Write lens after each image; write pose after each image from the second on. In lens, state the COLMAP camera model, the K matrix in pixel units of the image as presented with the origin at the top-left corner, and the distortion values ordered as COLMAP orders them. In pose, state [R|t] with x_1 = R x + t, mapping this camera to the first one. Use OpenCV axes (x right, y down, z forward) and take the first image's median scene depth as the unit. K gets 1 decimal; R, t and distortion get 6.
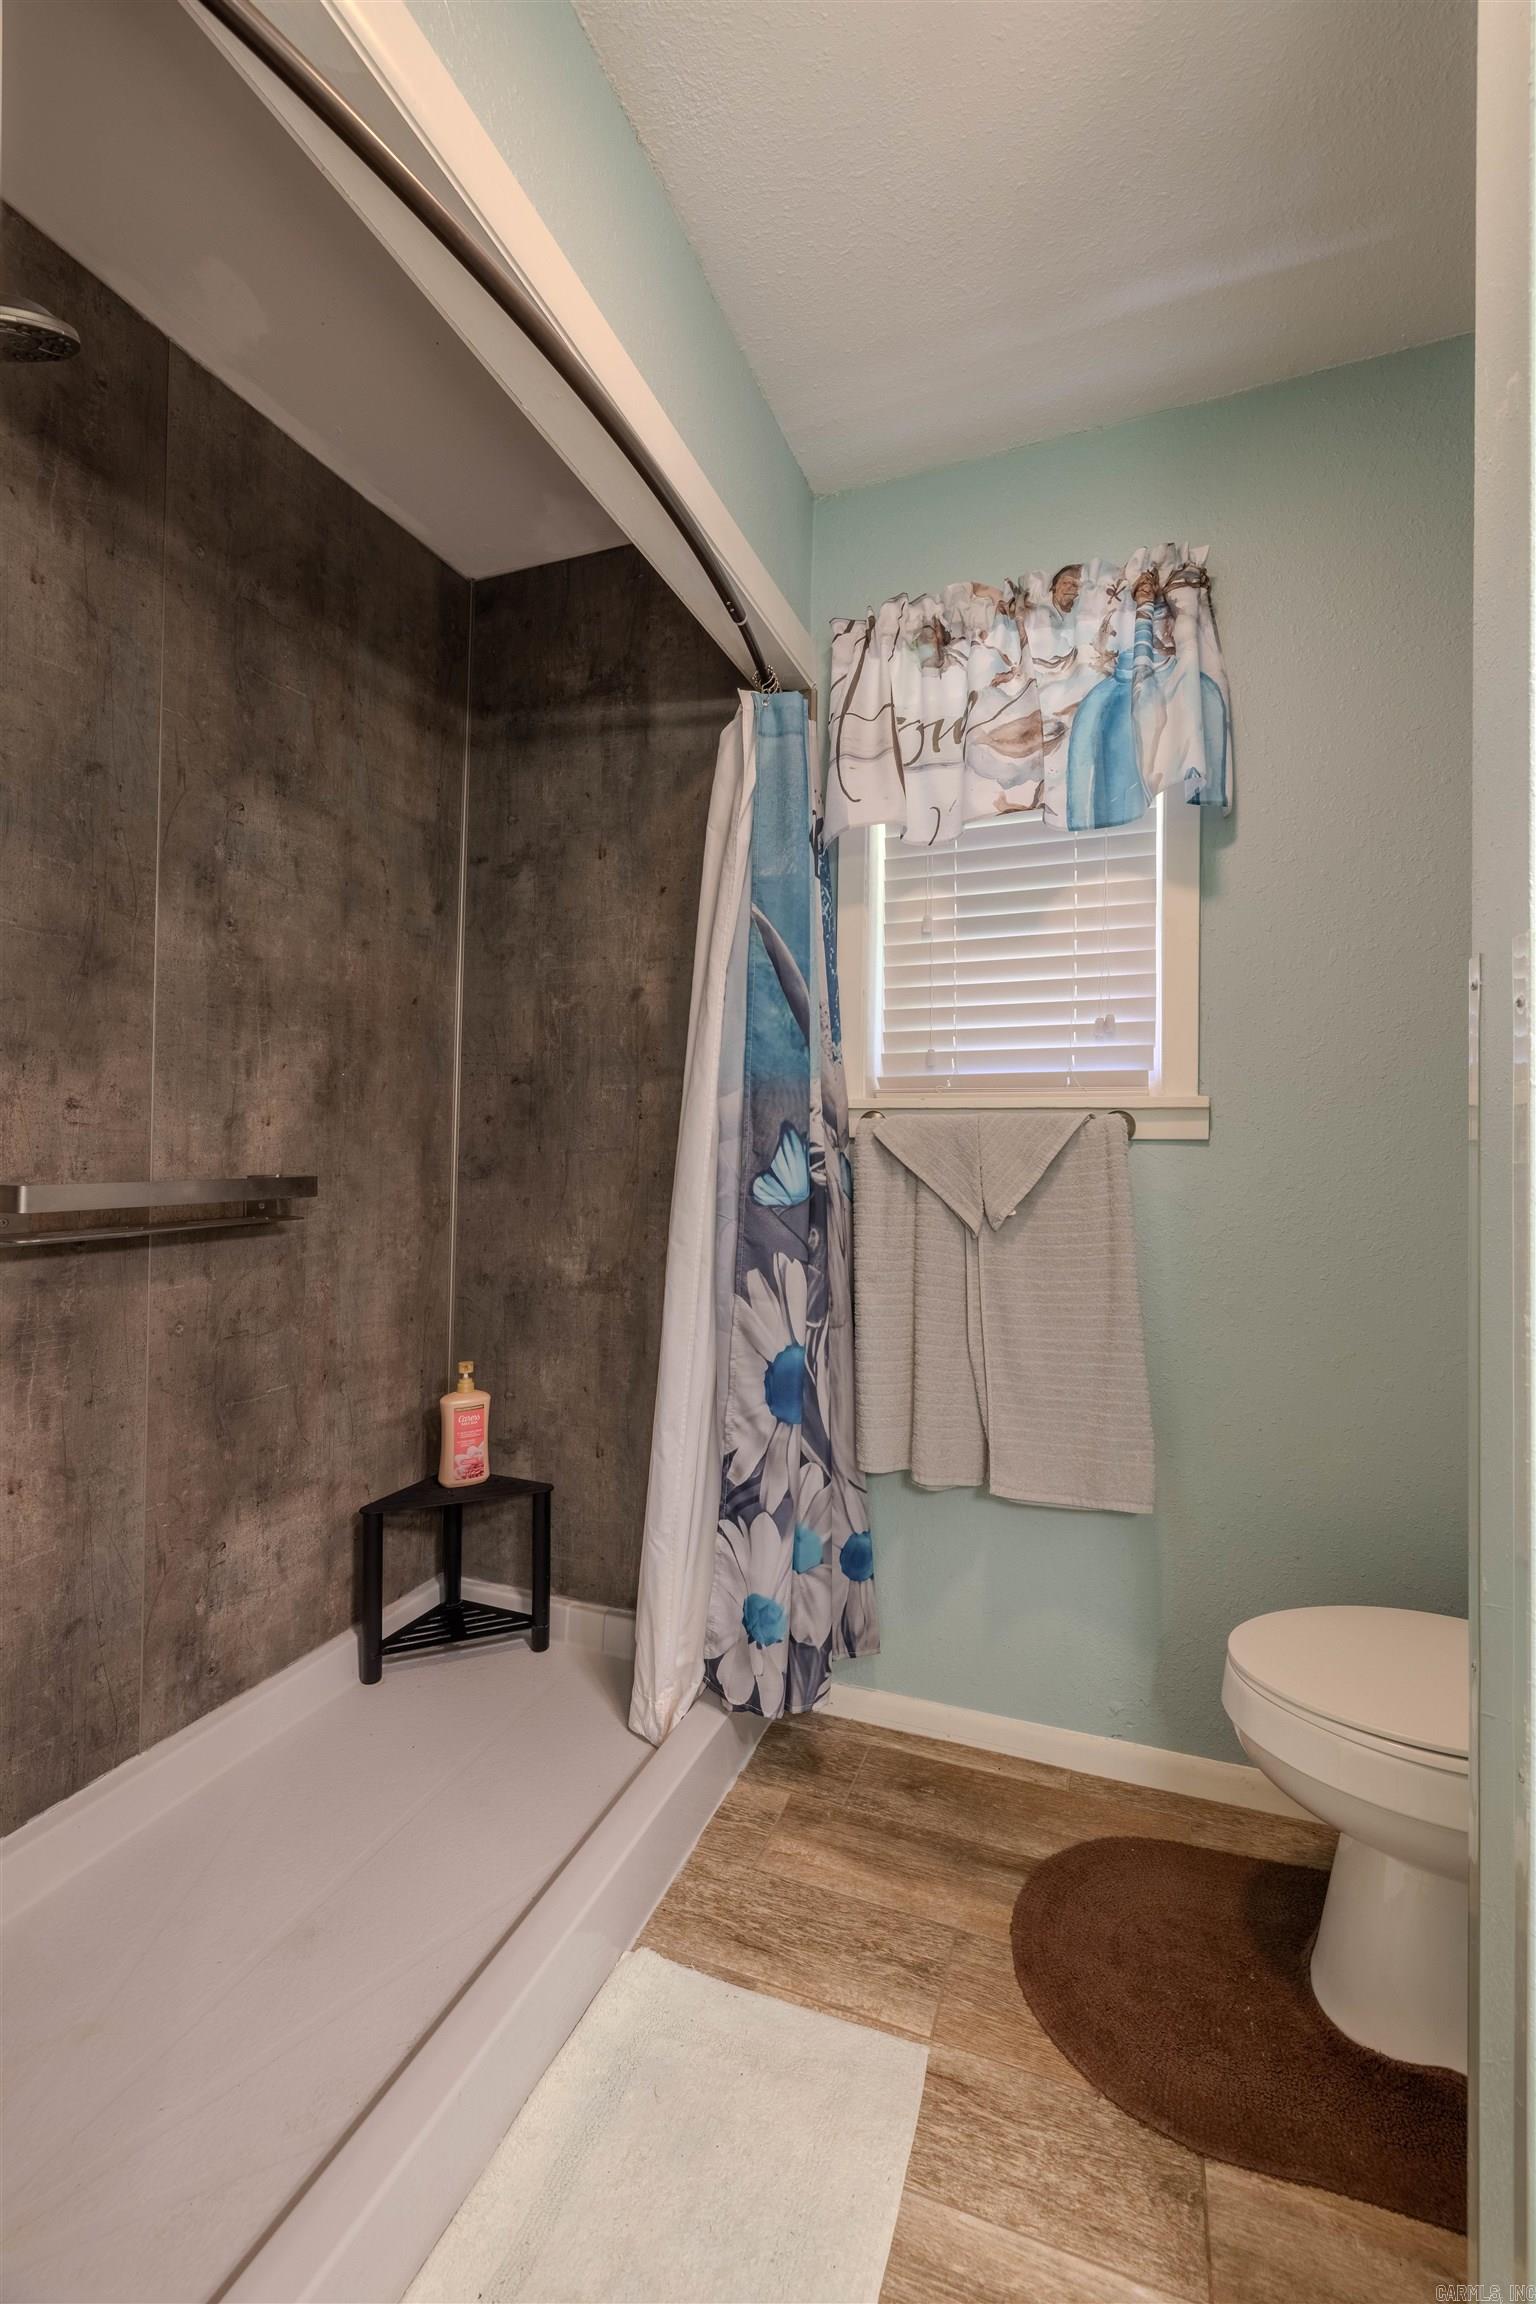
lens RADIAL K [[1007.9, 0, 762.2], [0, 1007.9, 1143.2], [0, 0, 1]] dist [0.000071, 0.000694]
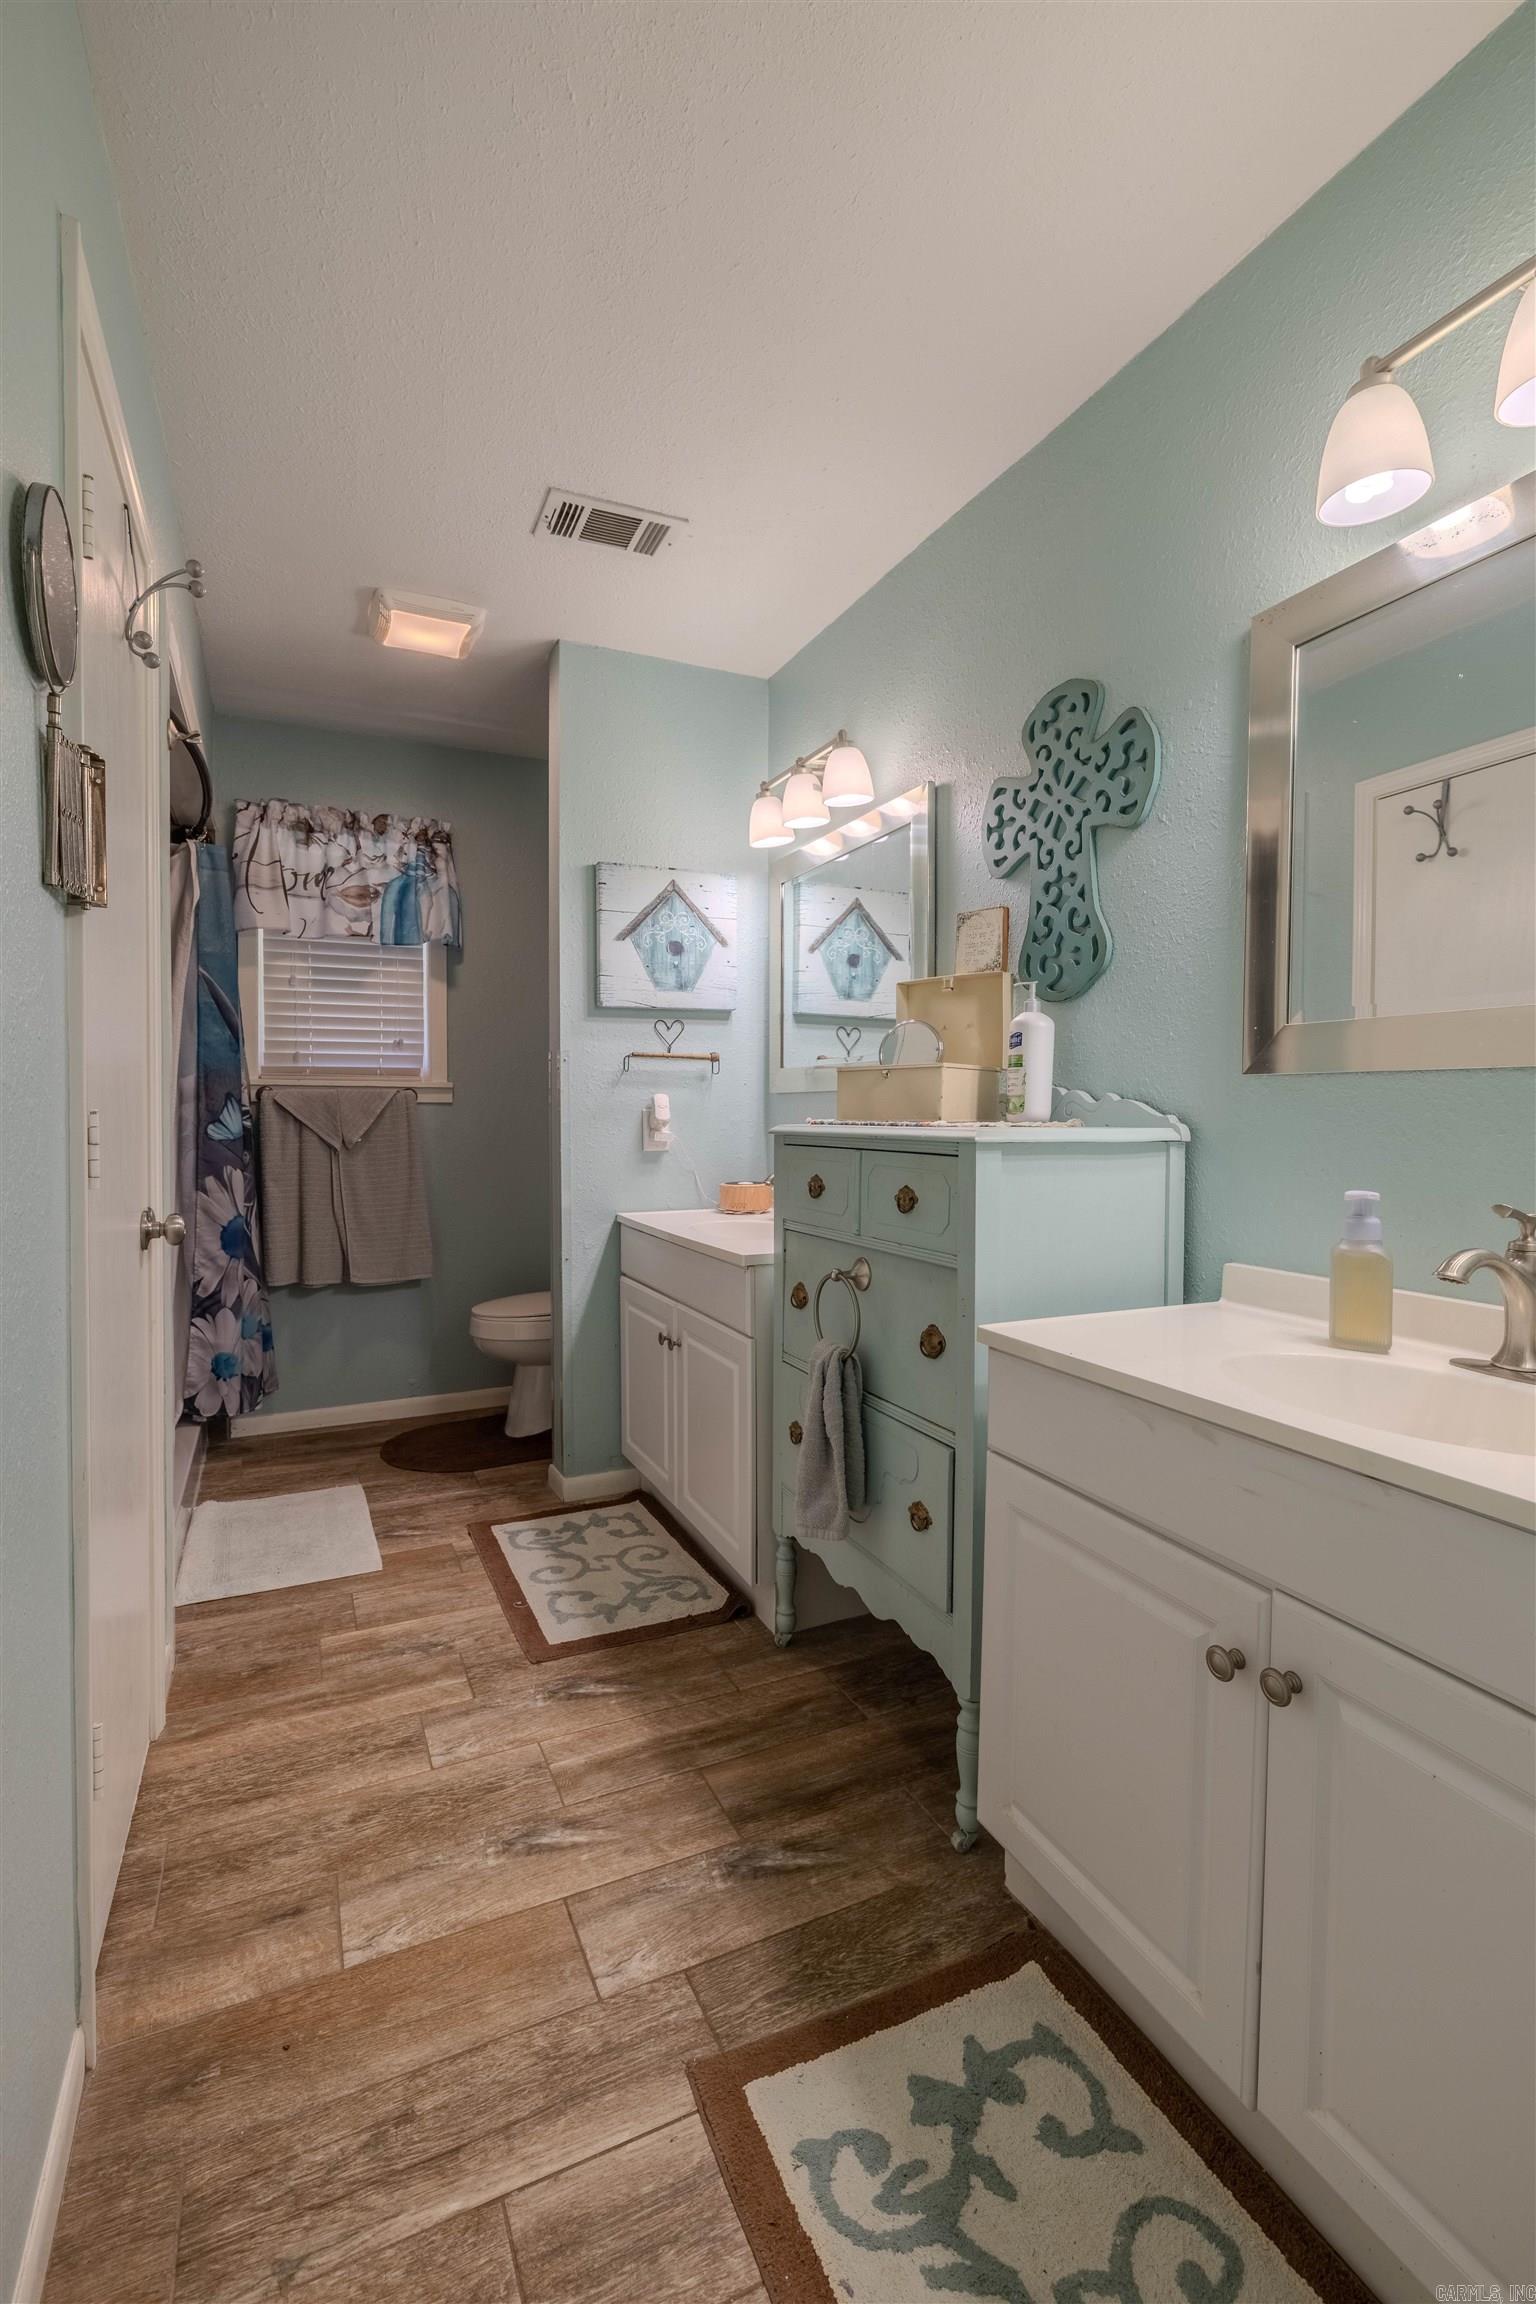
lens RADIAL K [[1020.6, 0, 852.7], [0, 1020.6, 1135.4], [0, 0, 1]] dist [-0.001364, 0.000147]
pose [[0.652299, -0.022567, 0.757626, -0.622986], [0.000361, 0.999566, 0.029462, 0.001307], [-0.757962, -0.018945, 0.652024, -1.016053]]
